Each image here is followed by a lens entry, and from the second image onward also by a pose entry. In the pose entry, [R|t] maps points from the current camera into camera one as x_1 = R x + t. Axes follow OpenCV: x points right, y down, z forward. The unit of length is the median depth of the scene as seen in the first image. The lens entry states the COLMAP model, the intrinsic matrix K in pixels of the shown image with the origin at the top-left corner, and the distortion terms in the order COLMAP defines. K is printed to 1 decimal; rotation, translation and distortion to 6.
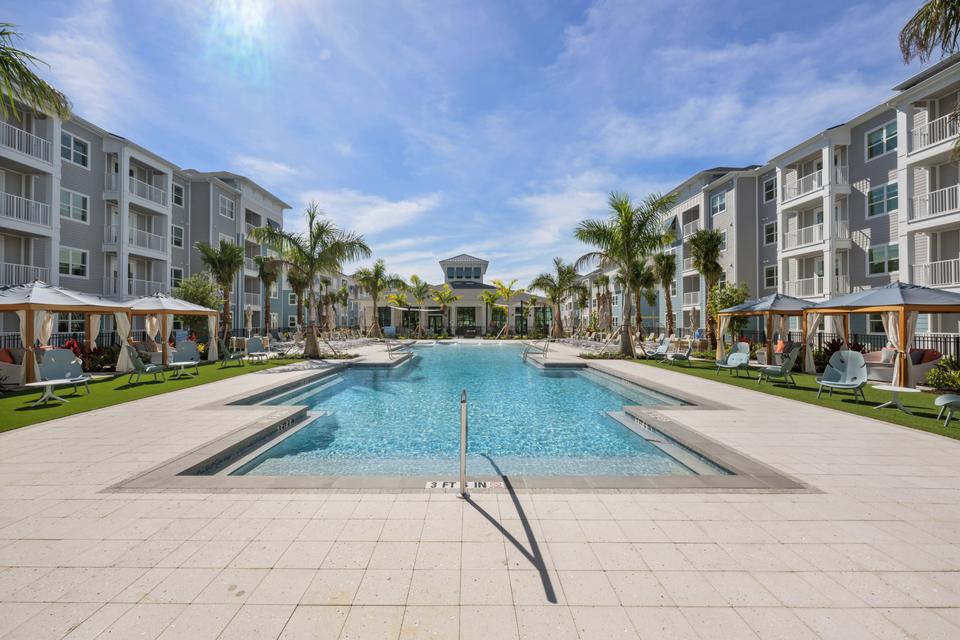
lens RADIAL K [[382.3, 0, 480.0], [0, 382.3, 320.0], [0, 0, 1]] dist [-0.001445, -0.000207]
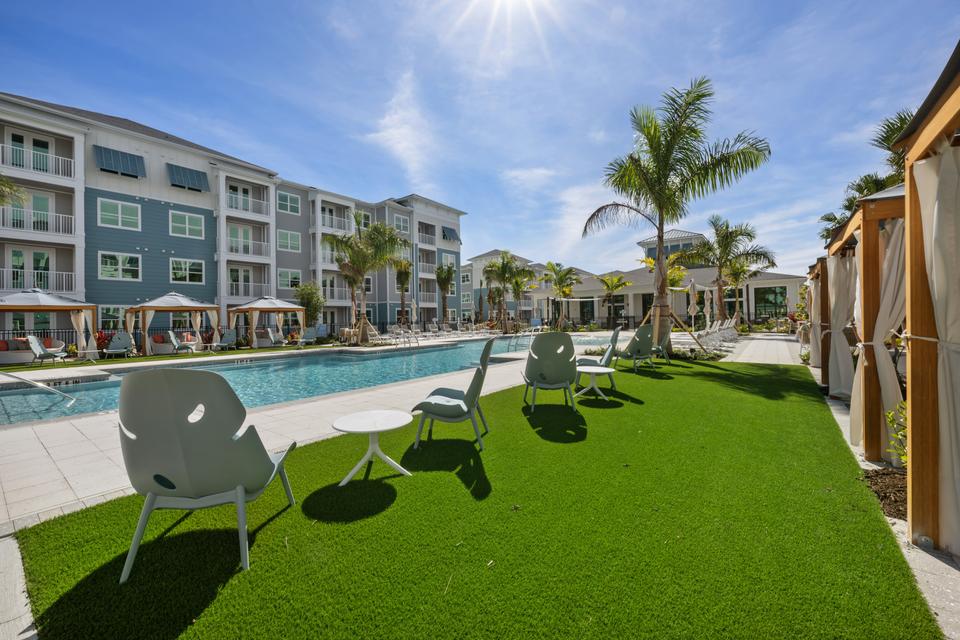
lens RADIAL K [[404.0, 0, 480.0], [0, 404.0, 320.0], [0, 0, 1]] dist [0.021428, -0.000105]
pose [[0.787035, -0.013340, -0.616764, 0.290409], [0.019979, 0.999793, 0.003871, 0.011167], [0.616585, -0.015369, 0.787138, 0.116742]]
